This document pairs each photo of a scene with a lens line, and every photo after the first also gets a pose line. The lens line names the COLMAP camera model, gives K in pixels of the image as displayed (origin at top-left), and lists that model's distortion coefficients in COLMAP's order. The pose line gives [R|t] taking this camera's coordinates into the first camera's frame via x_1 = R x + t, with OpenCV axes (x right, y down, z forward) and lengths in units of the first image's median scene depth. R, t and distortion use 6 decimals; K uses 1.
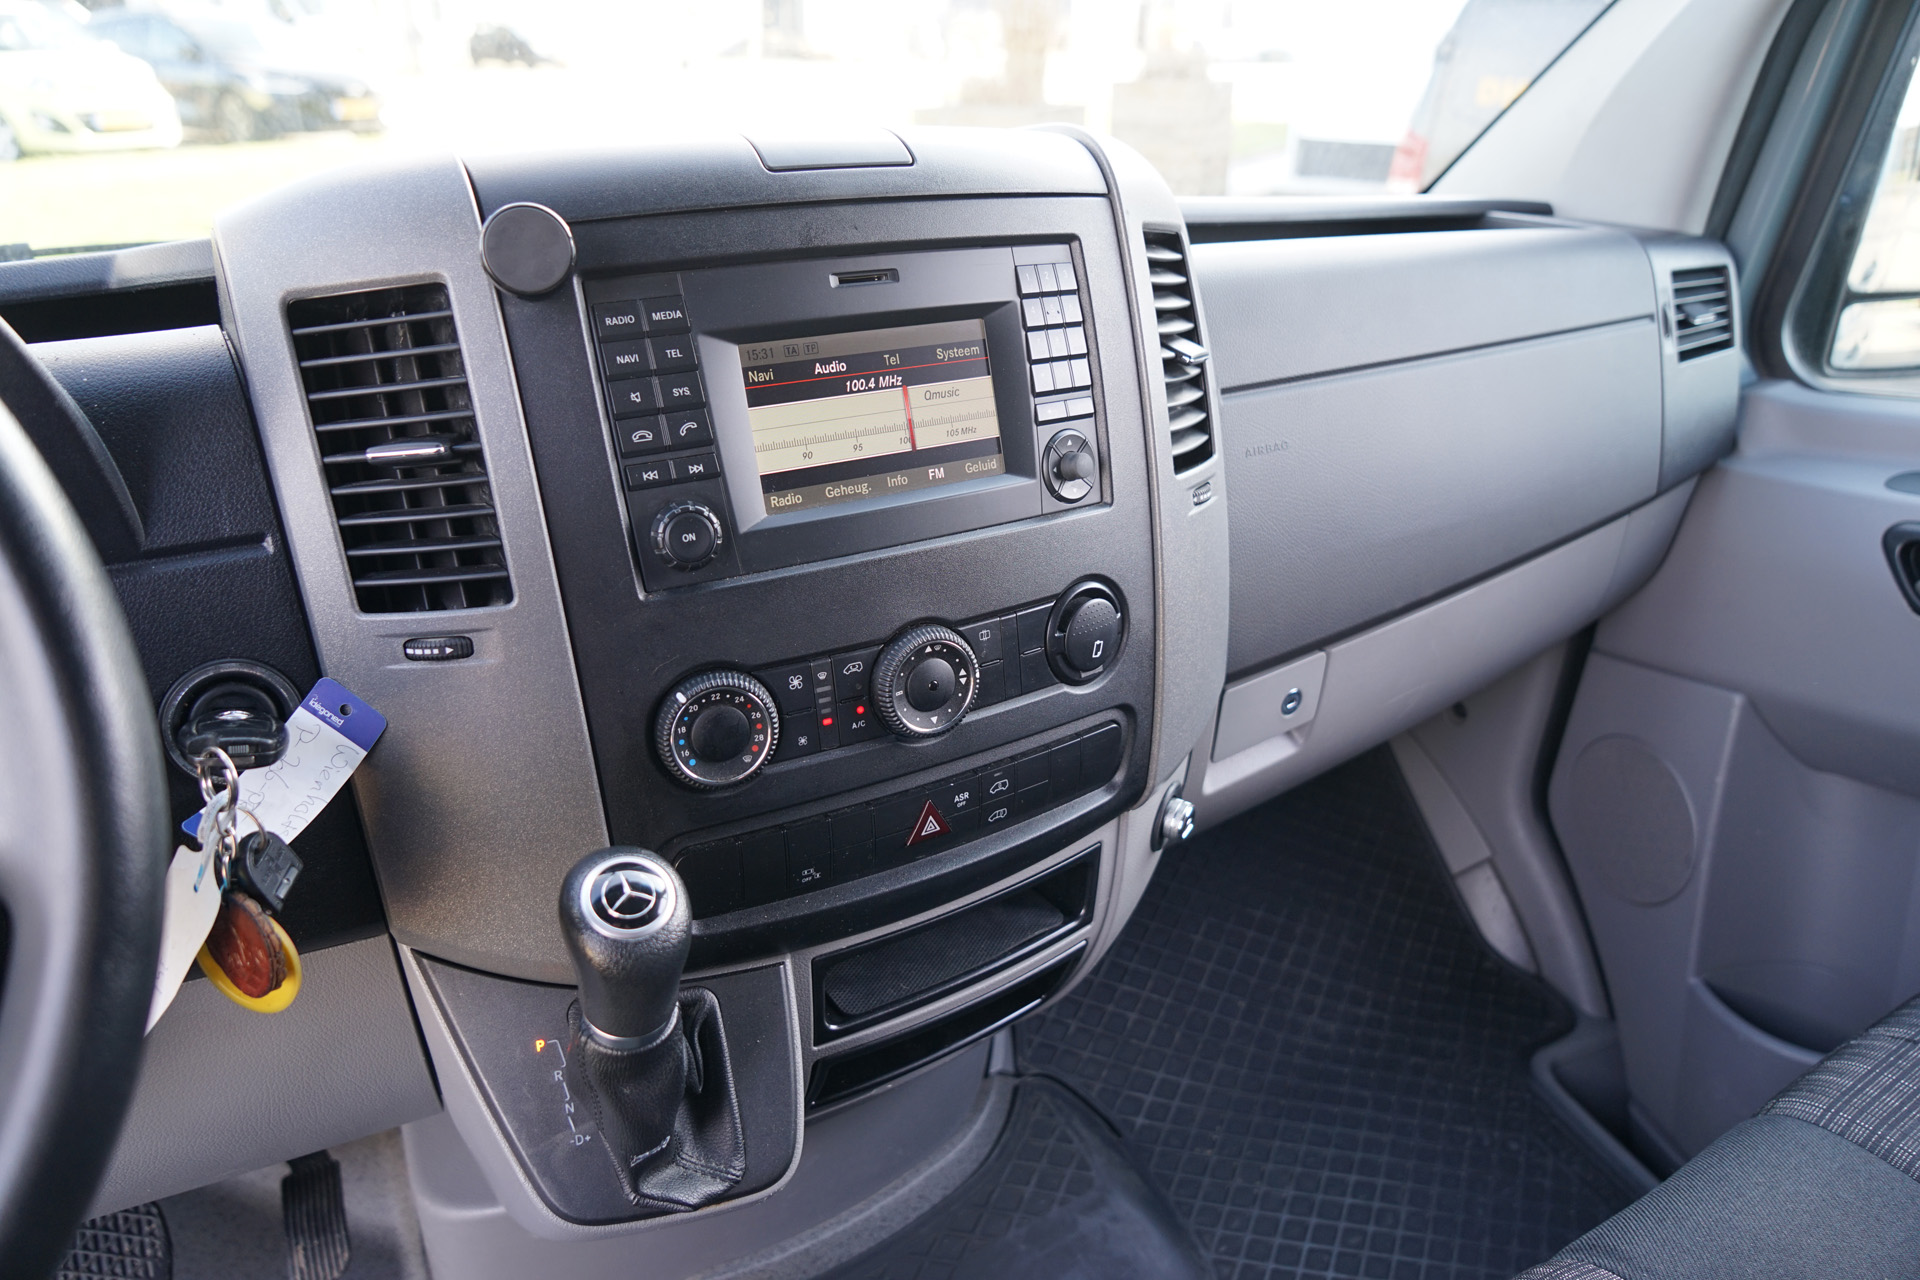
lens RADIAL K [[1264.7, 0, 959.2], [0, 1264.7, 668.2], [0, 0, 1]] dist [-0.016550, 0.014337]
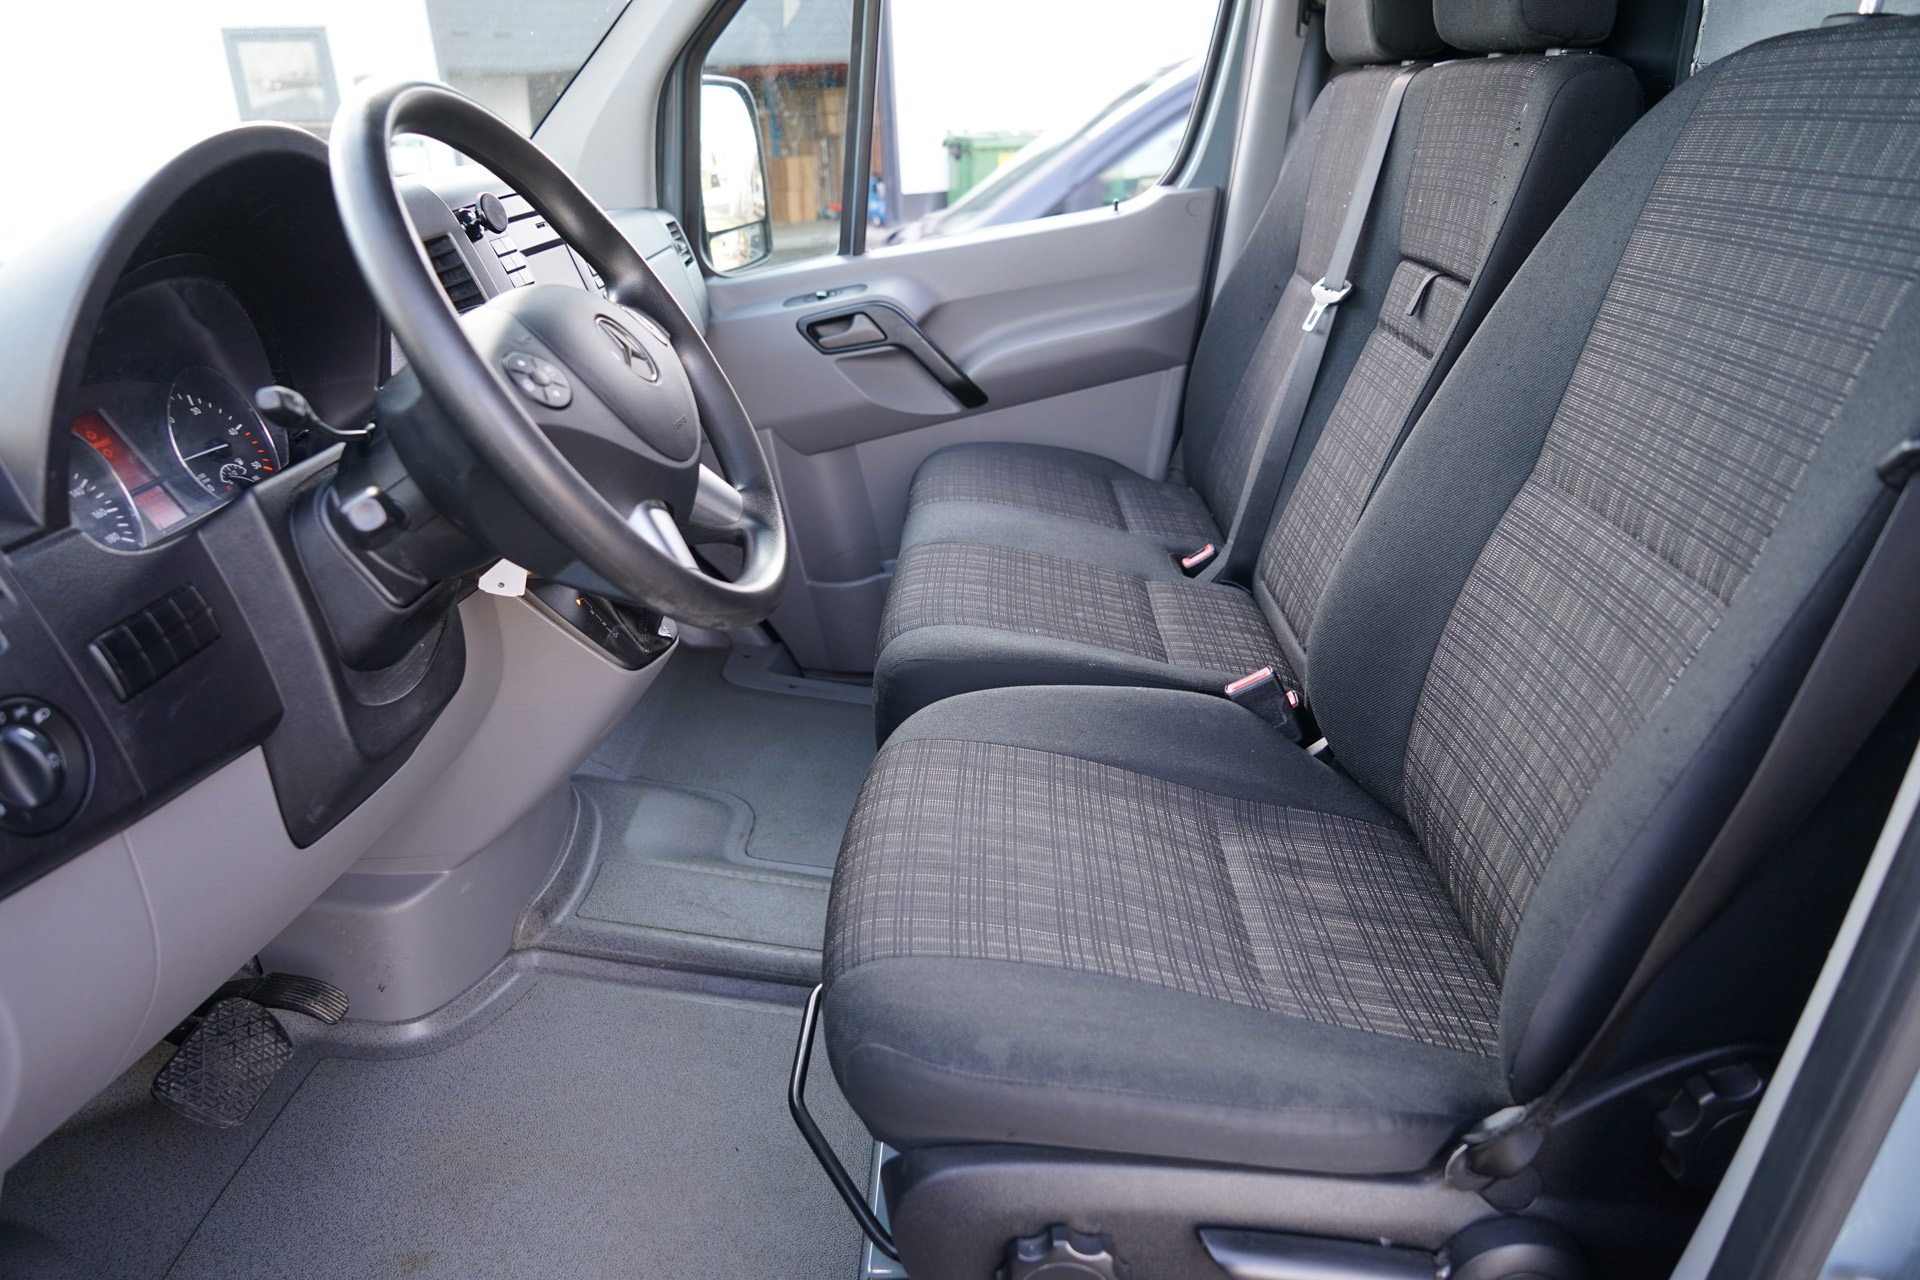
lens RADIAL K [[1264.7, 0, 952.0], [0, 1264.7, 624.9], [0, 0, 1]] dist [-0.016550, 0.014337]
pose [[0.553724, -0.357286, 0.752154, -0.885871], [0.428712, 0.896680, 0.110327, 0.219615], [-0.713860, 0.261367, 0.649686, -0.436511]]
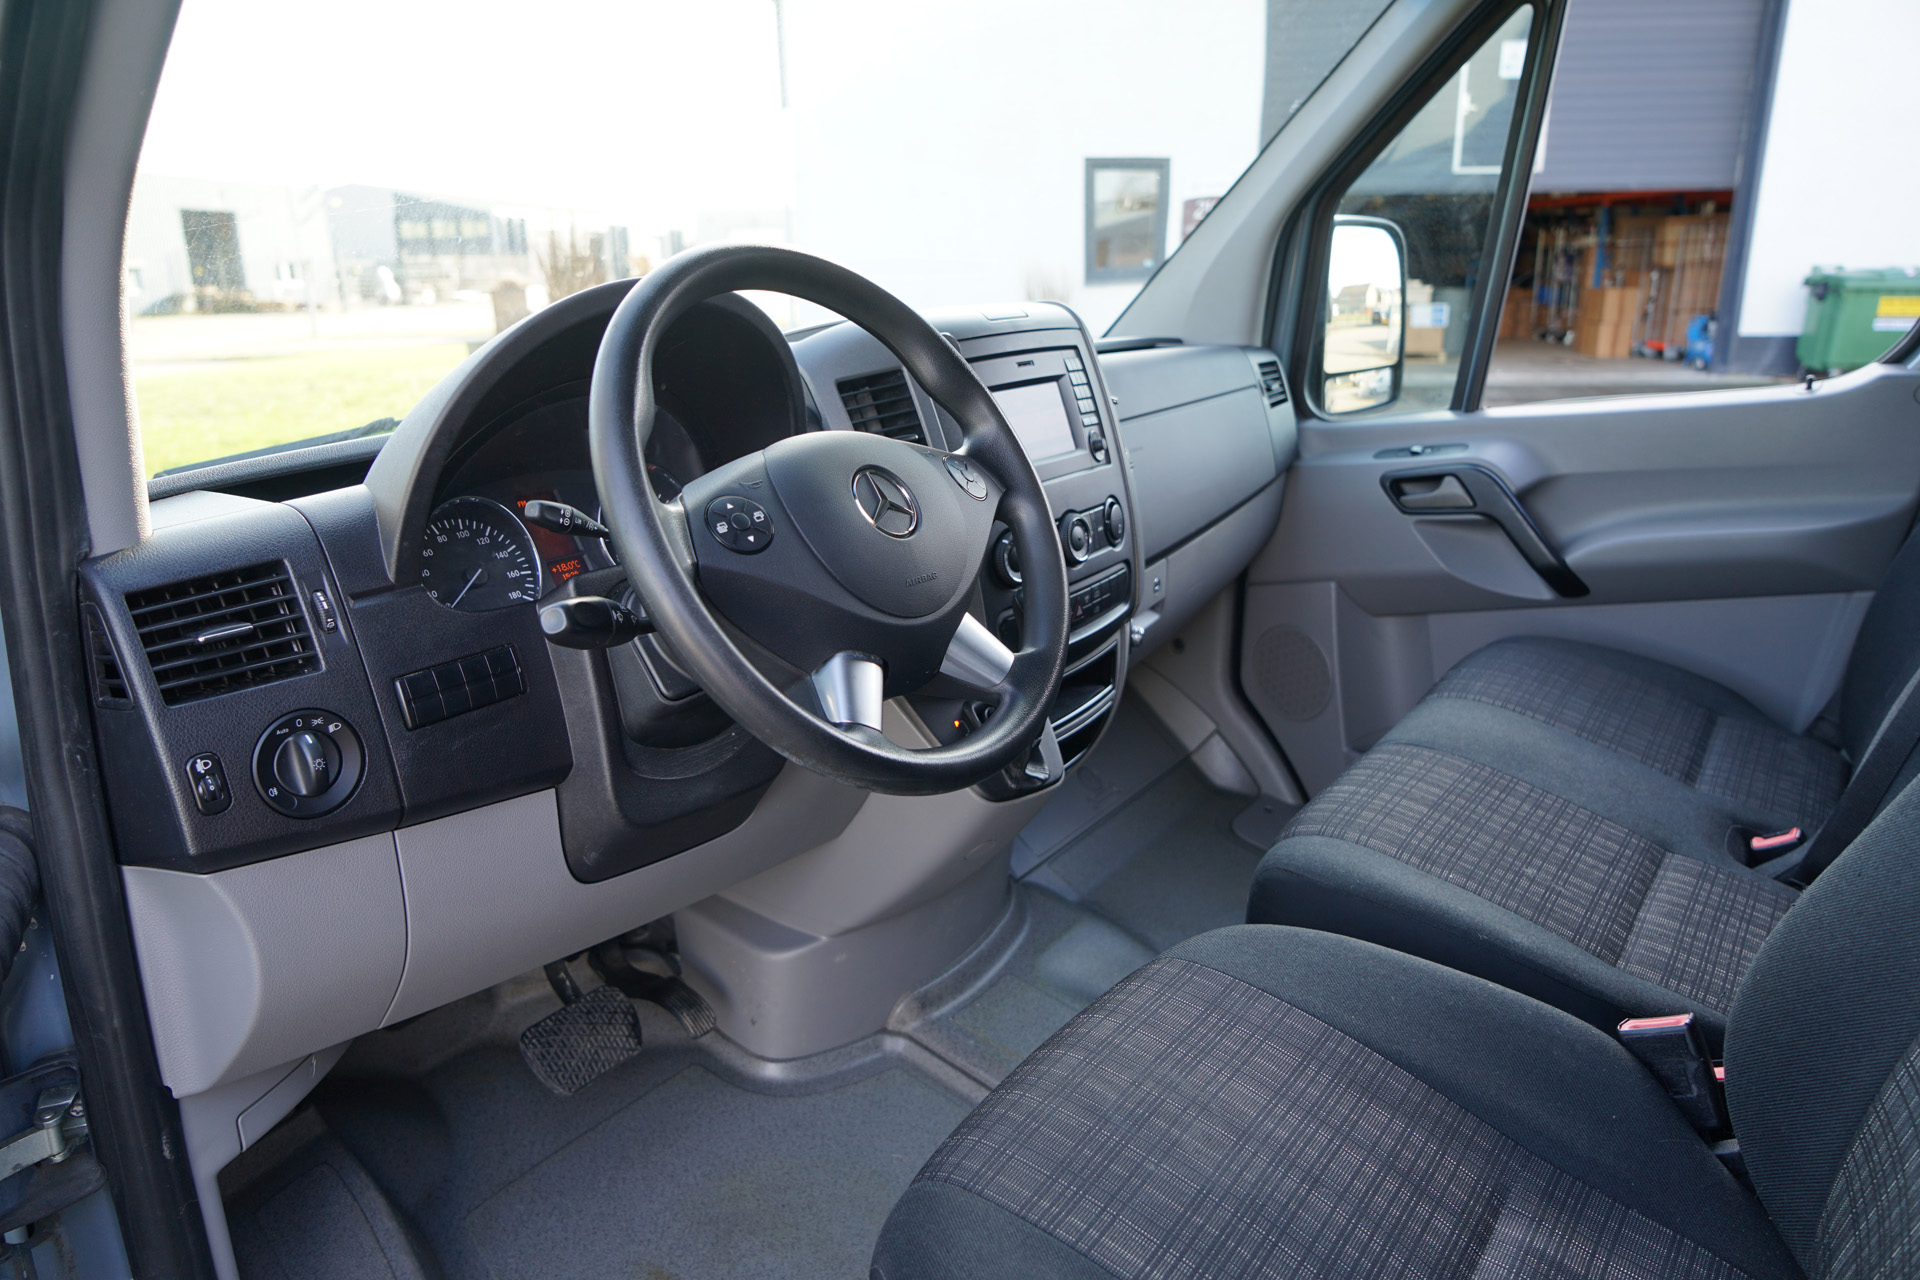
lens RADIAL K [[1264.7, 0, 944.2], [0, 1264.7, 643.3], [0, 0, 1]] dist [-0.016550, 0.014337]
pose [[0.923517, -0.147601, 0.354021, -0.629969], [0.207363, 0.968610, -0.137098, 0.267768], [-0.322673, 0.200023, 0.925134, -0.557635]]
